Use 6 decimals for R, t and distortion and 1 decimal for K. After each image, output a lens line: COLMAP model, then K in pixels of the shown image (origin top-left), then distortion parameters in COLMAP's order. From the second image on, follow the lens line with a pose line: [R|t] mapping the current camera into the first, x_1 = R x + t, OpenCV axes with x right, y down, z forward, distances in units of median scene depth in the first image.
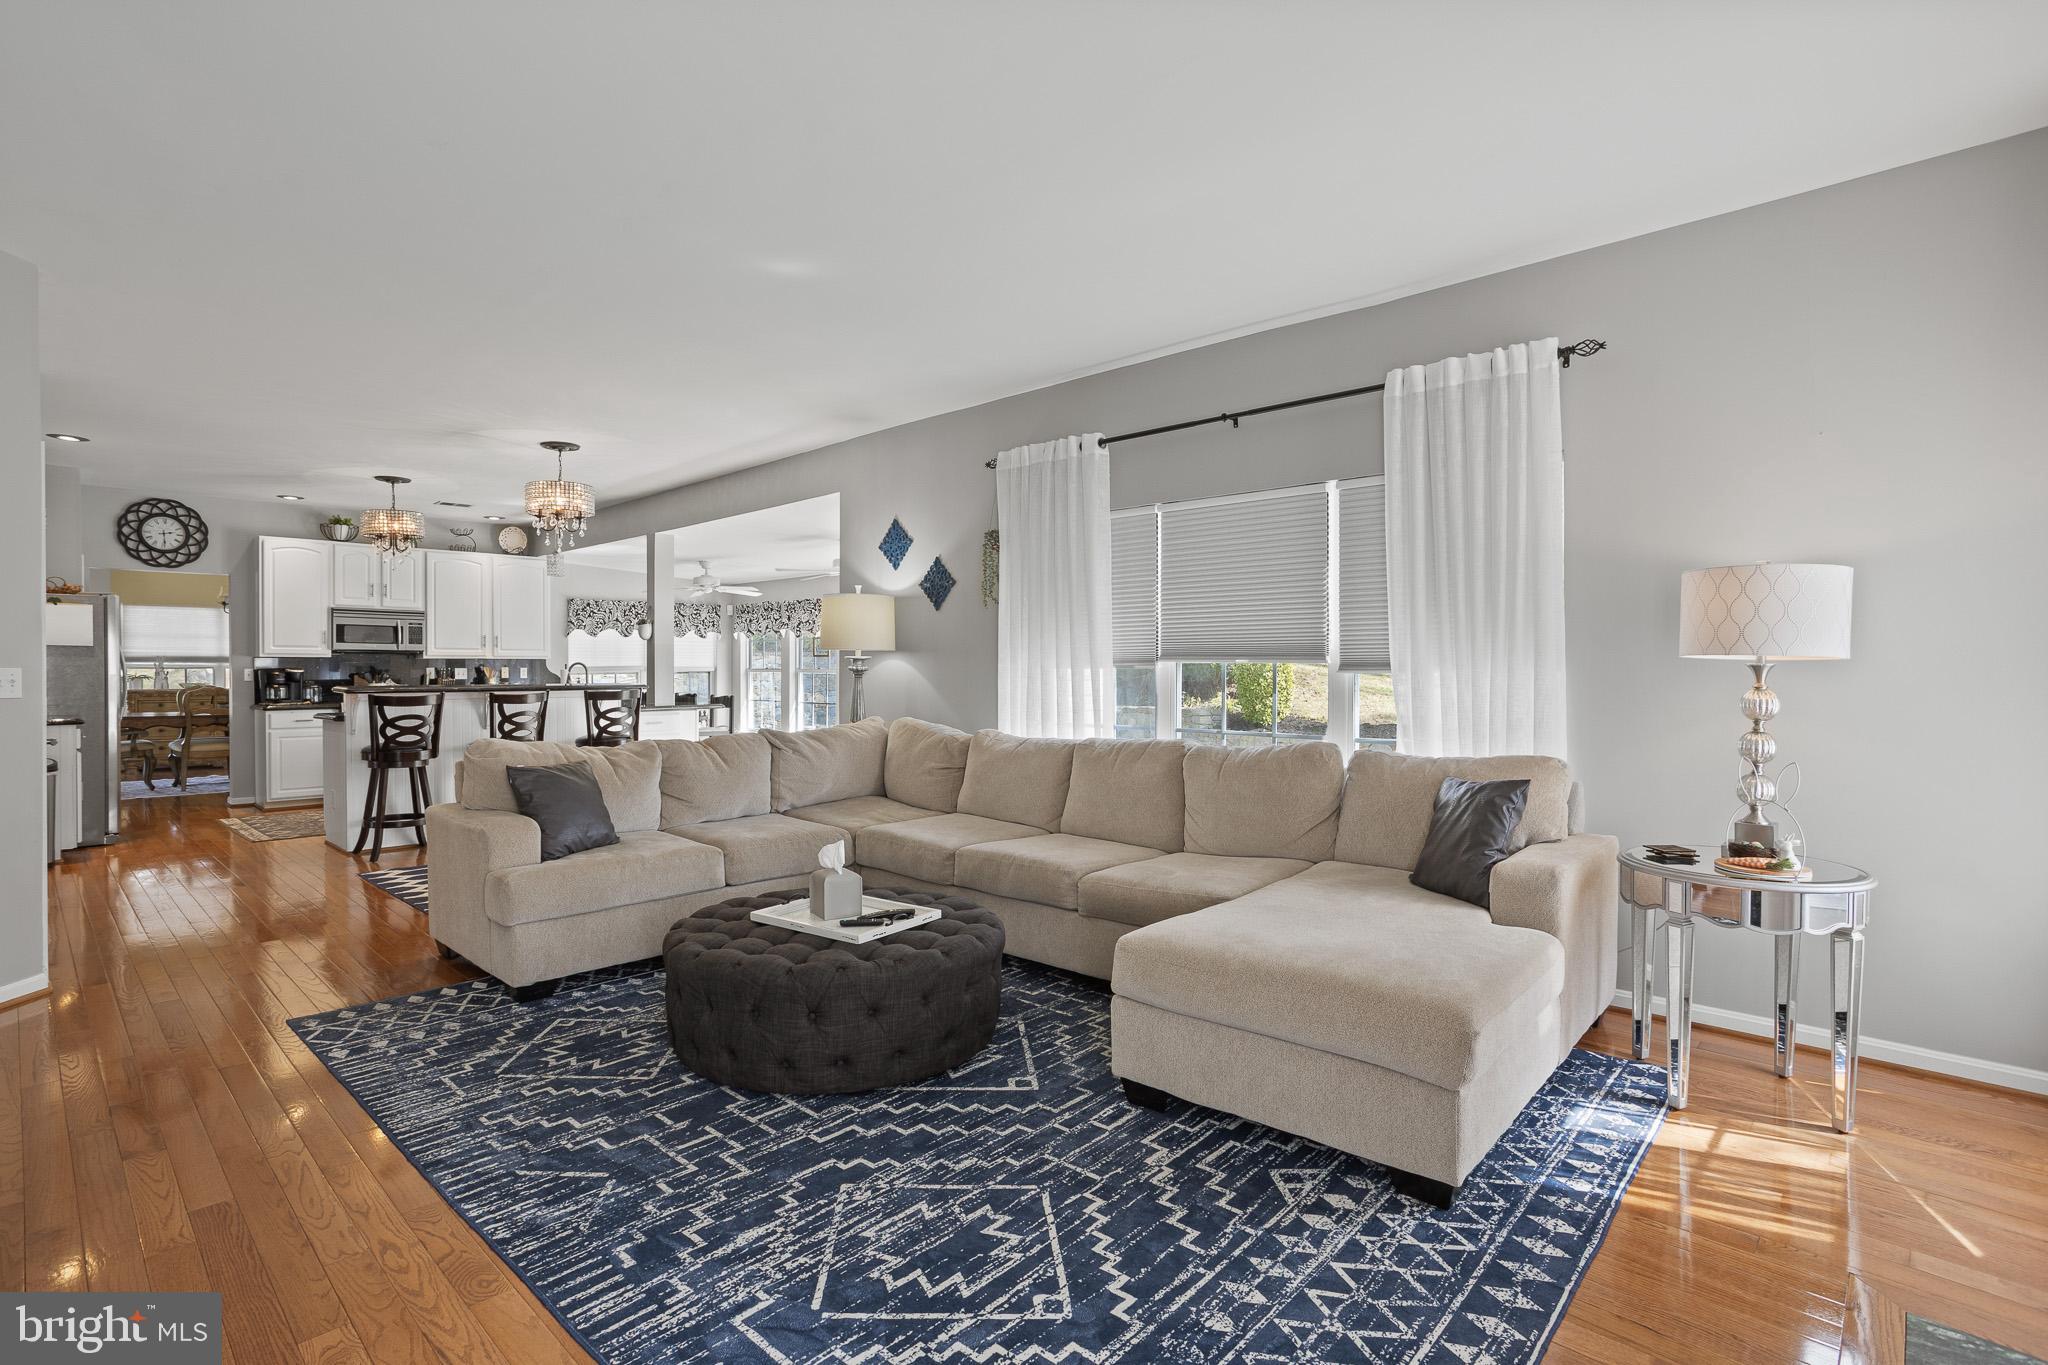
lens RADIAL K [[973.2, 0, 1022.7], [0, 973.2, 674.3], [0, 0, 1]] dist [-0.013679, 0.007553]
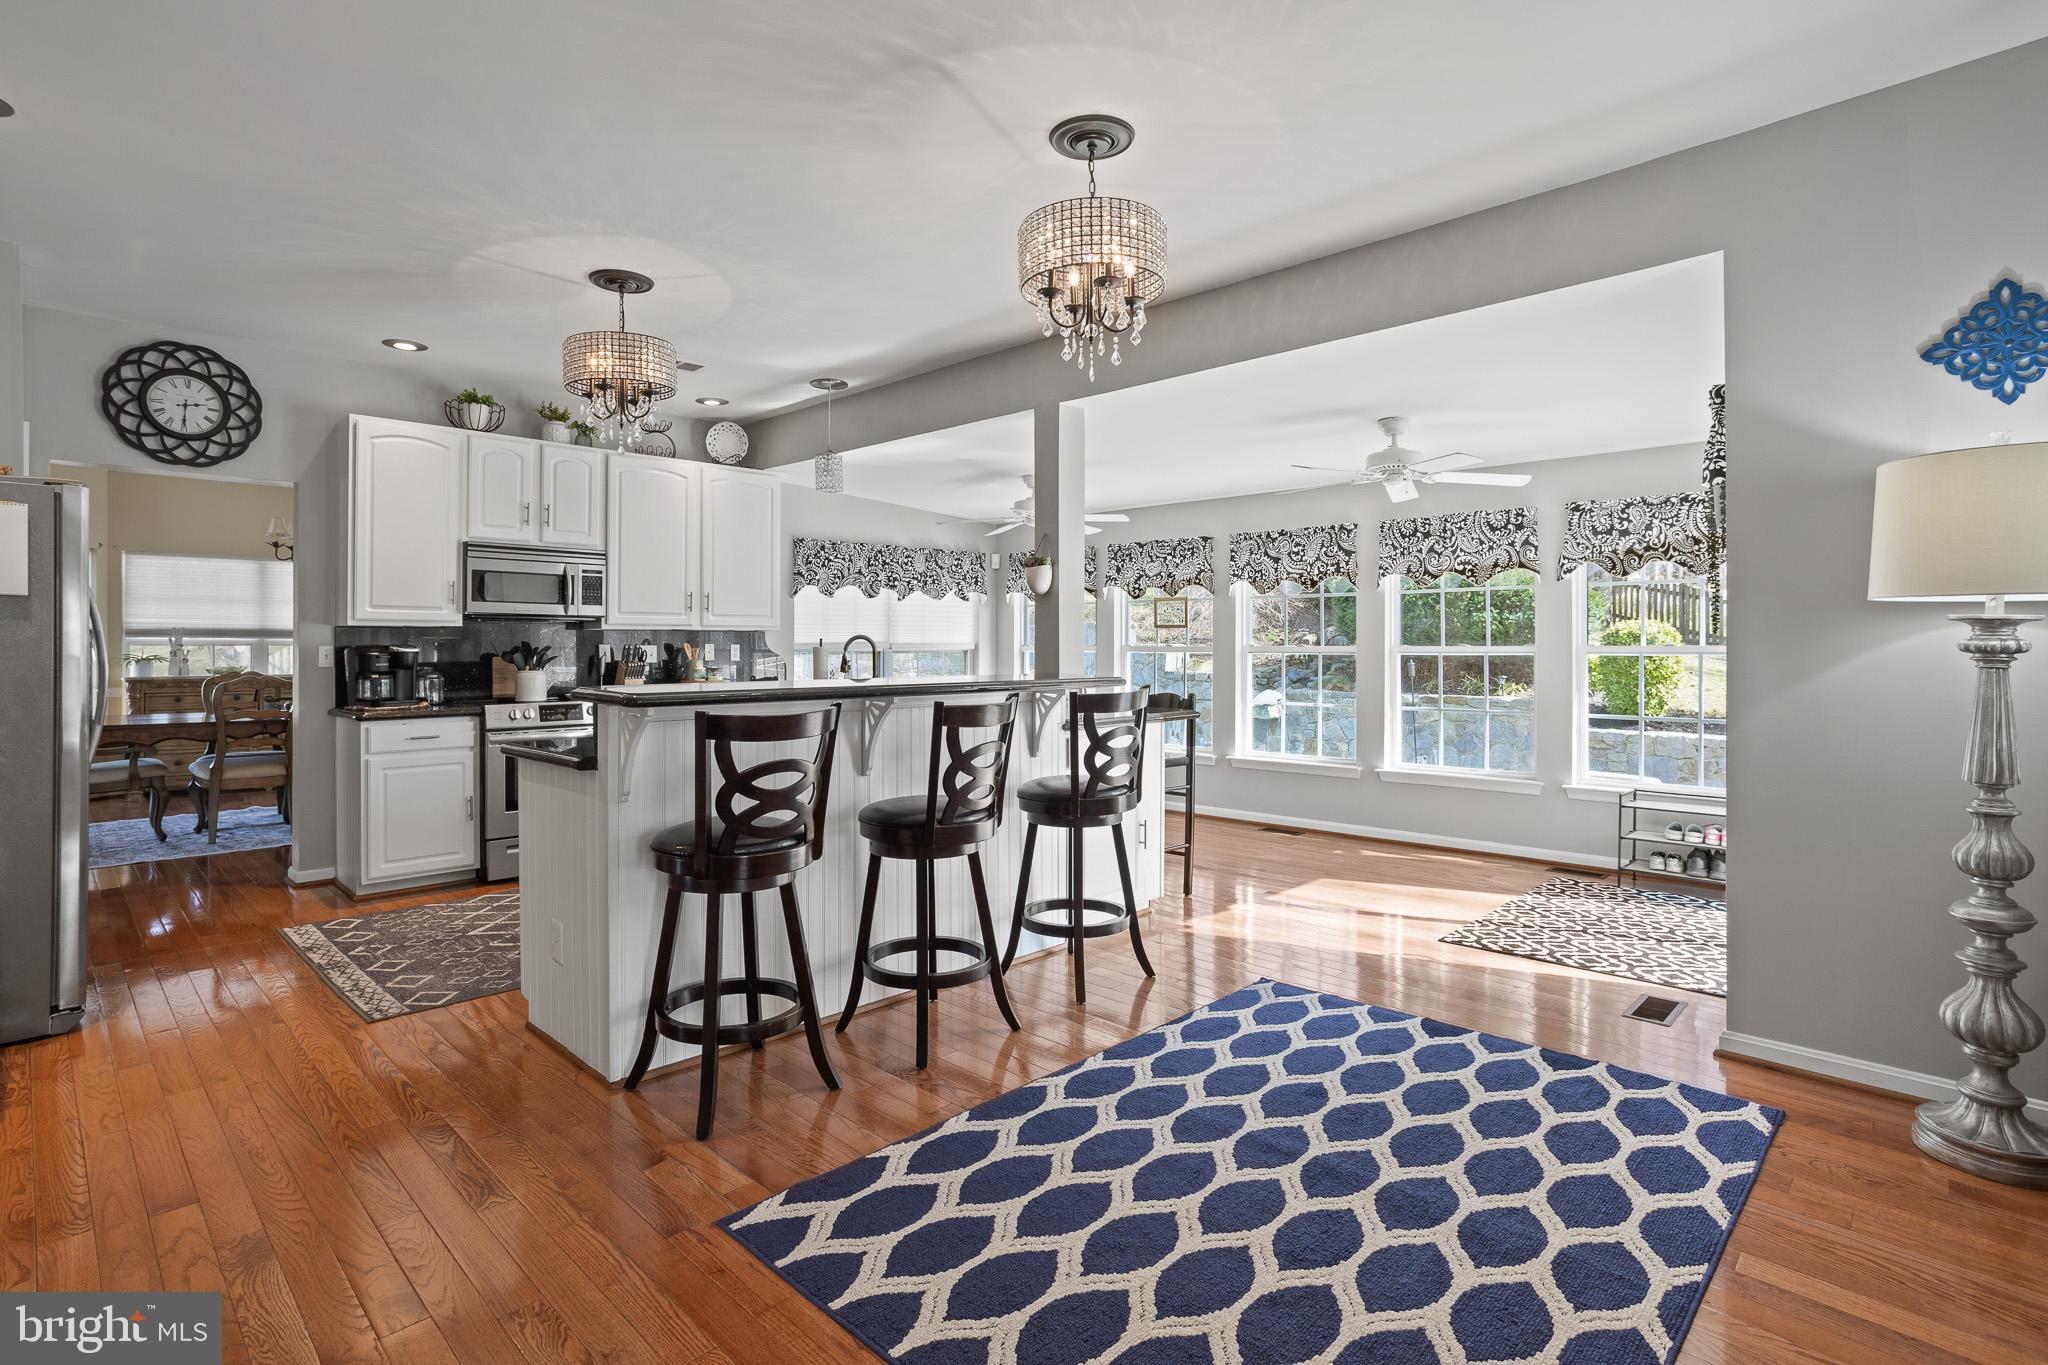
lens RADIAL K [[994.7, 0, 1011.5], [0, 994.7, 641.5], [0, 0, 1]] dist [0.001819, 0.003319]
pose [[0.999495, 0.000430, -0.031787, -0.361397], [-0.000743, 0.999951, -0.009836, -0.002832], [0.031781, 0.009855, 0.999446, 0.405321]]
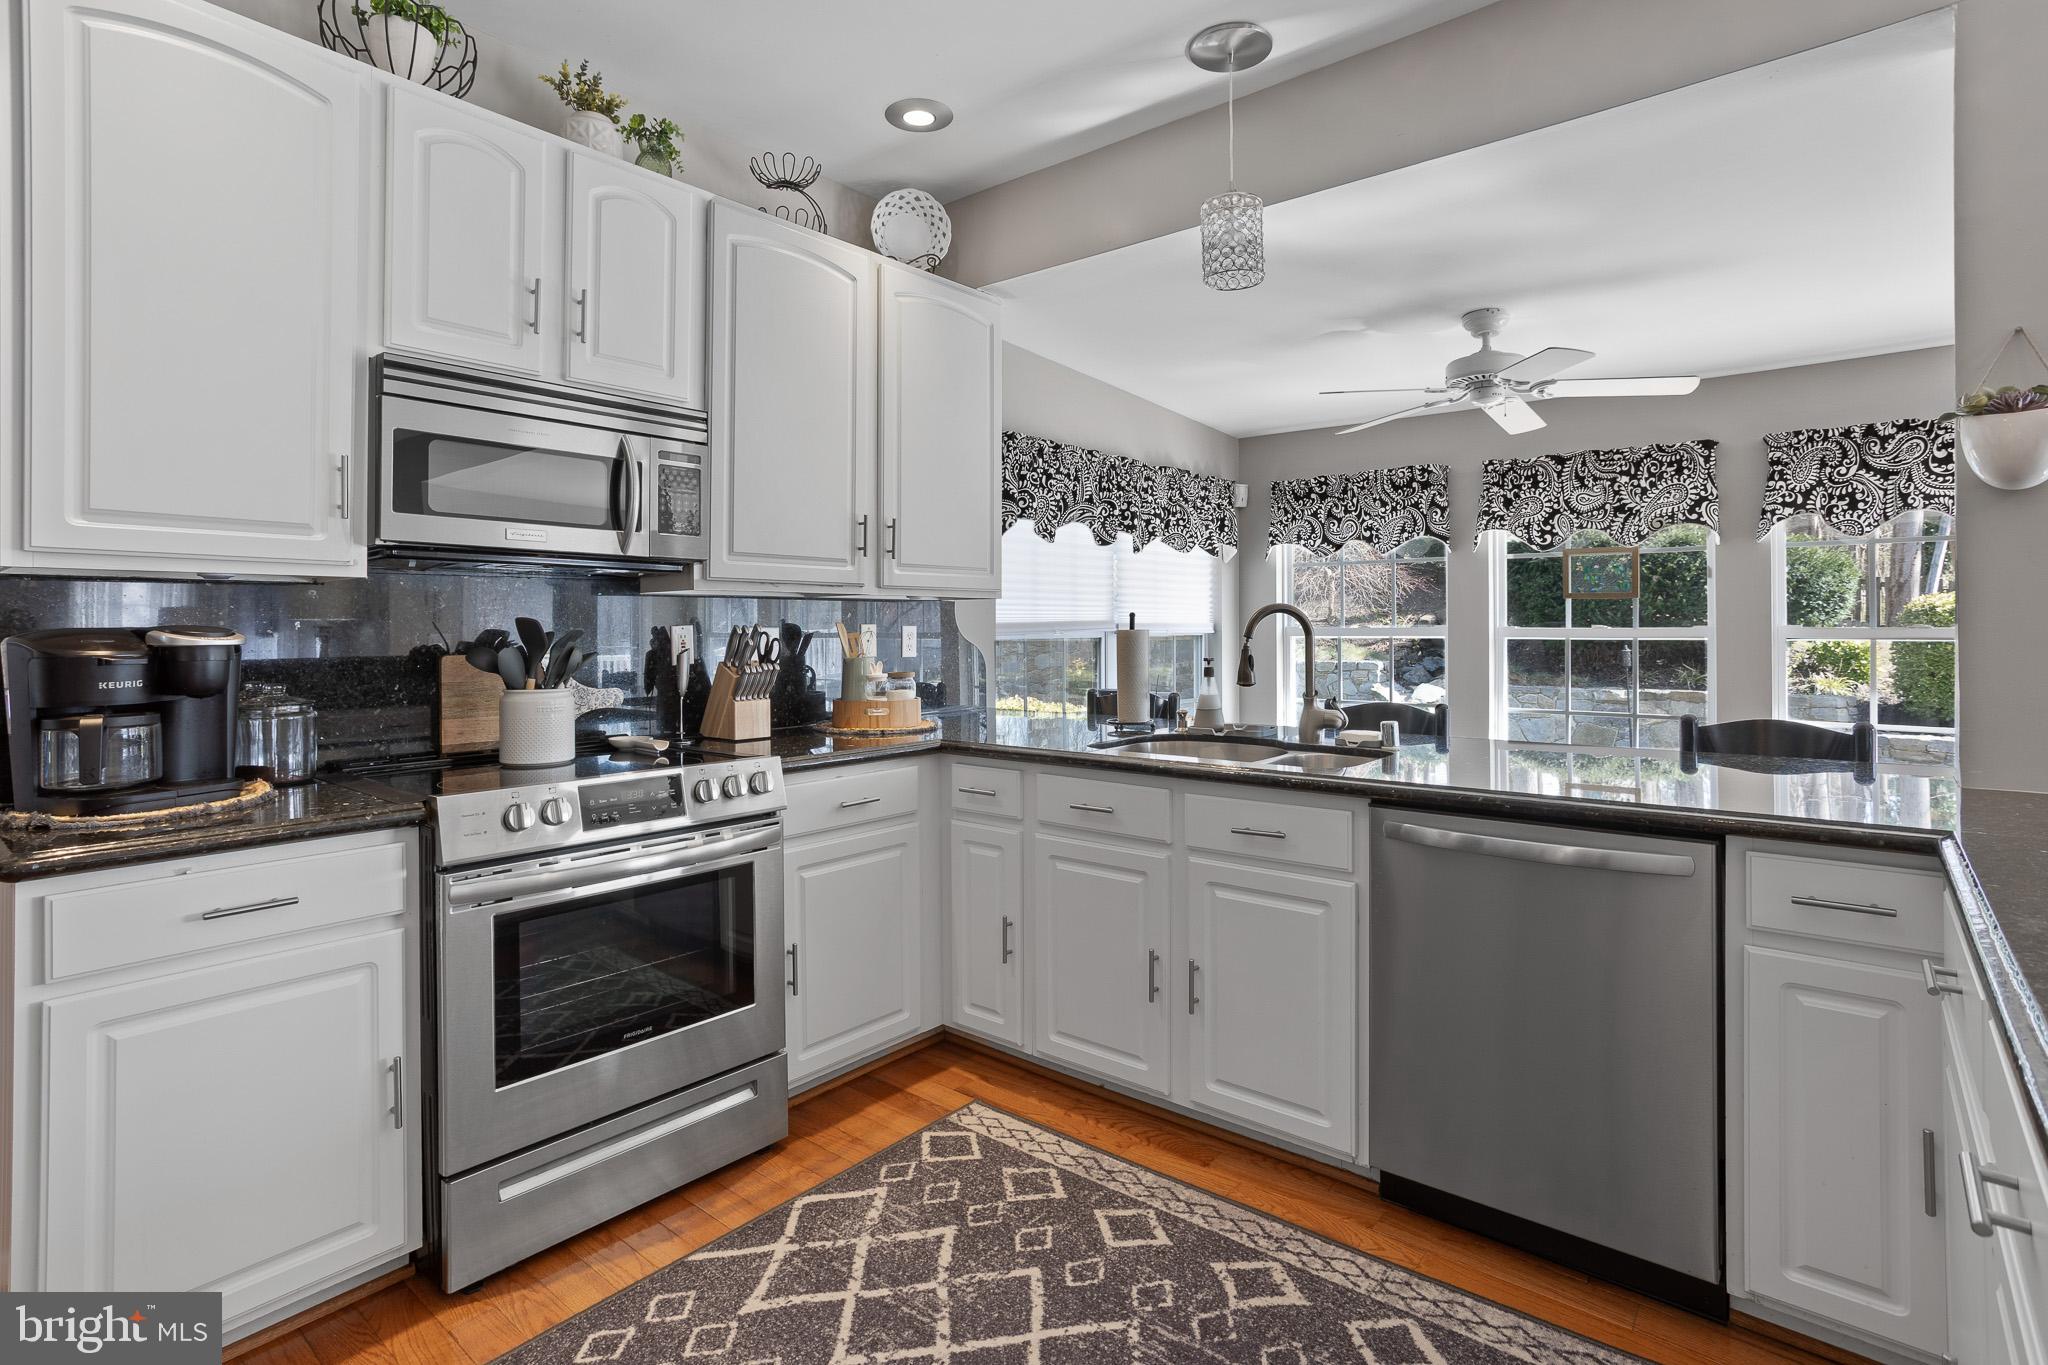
lens RADIAL K [[973.2, 0, 1008.3], [0, 973.2, 621.6], [0, 0, 1]] dist [-0.013679, 0.007553]
pose [[0.998010, -0.000507, 0.063060, -0.582709], [0.001355, 0.999909, -0.013405, -0.004322], [-0.063048, 0.013464, 0.997920, 0.770329]]
